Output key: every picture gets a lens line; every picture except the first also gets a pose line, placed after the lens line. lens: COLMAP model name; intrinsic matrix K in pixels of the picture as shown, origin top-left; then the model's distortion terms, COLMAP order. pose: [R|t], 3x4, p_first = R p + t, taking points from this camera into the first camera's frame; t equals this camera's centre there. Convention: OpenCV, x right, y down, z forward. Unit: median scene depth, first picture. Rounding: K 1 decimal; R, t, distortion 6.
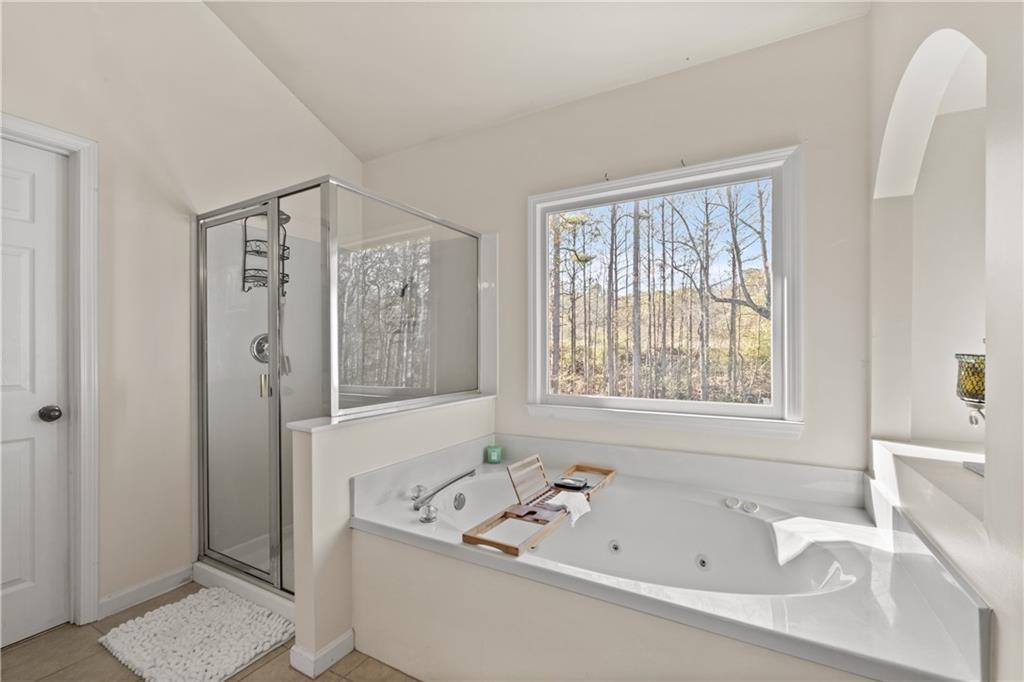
lens RADIAL K [[432.7, 0, 510.9], [0, 432.7, 346.8], [0, 0, 1]] dist [-0.007215, 0.001514]
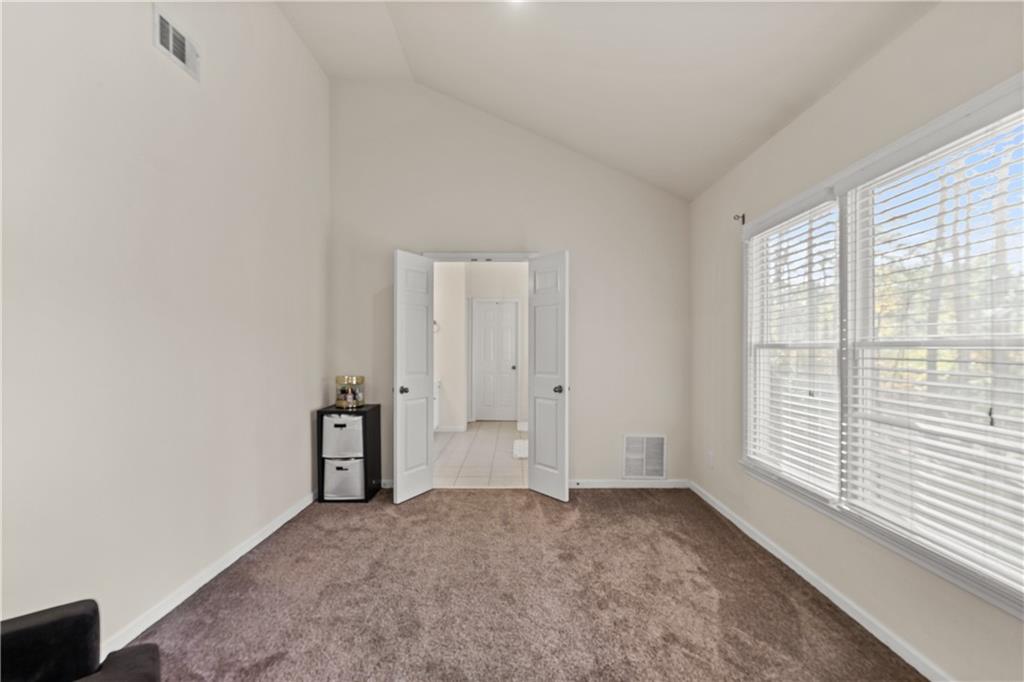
lens RADIAL K [[432.7, 0, 512.2], [0, 432.7, 348.4], [0, 0, 1]] dist [-0.007215, 0.001514]
pose [[0.486999, -0.003299, -0.873396, 2.257596], [-0.004619, 0.999969, -0.006353, -0.000386], [0.873390, 0.007128, 0.486969, -0.910613]]
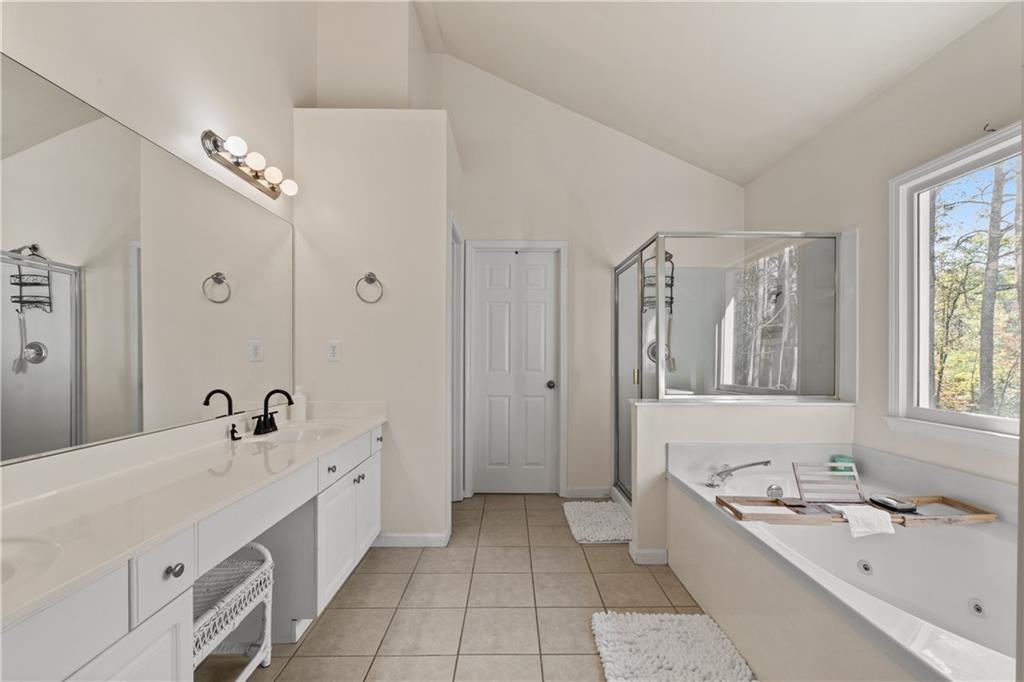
lens RADIAL K [[432.7, 0, 512.0], [0, 432.7, 349.9], [0, 0, 1]] dist [-0.007215, 0.001514]
pose [[0.490036, -0.002066, -0.871699, 0.516186], [-0.001961, 0.999992, -0.003472, 0.002729], [0.871700, 0.003411, 0.490028, -0.116817]]
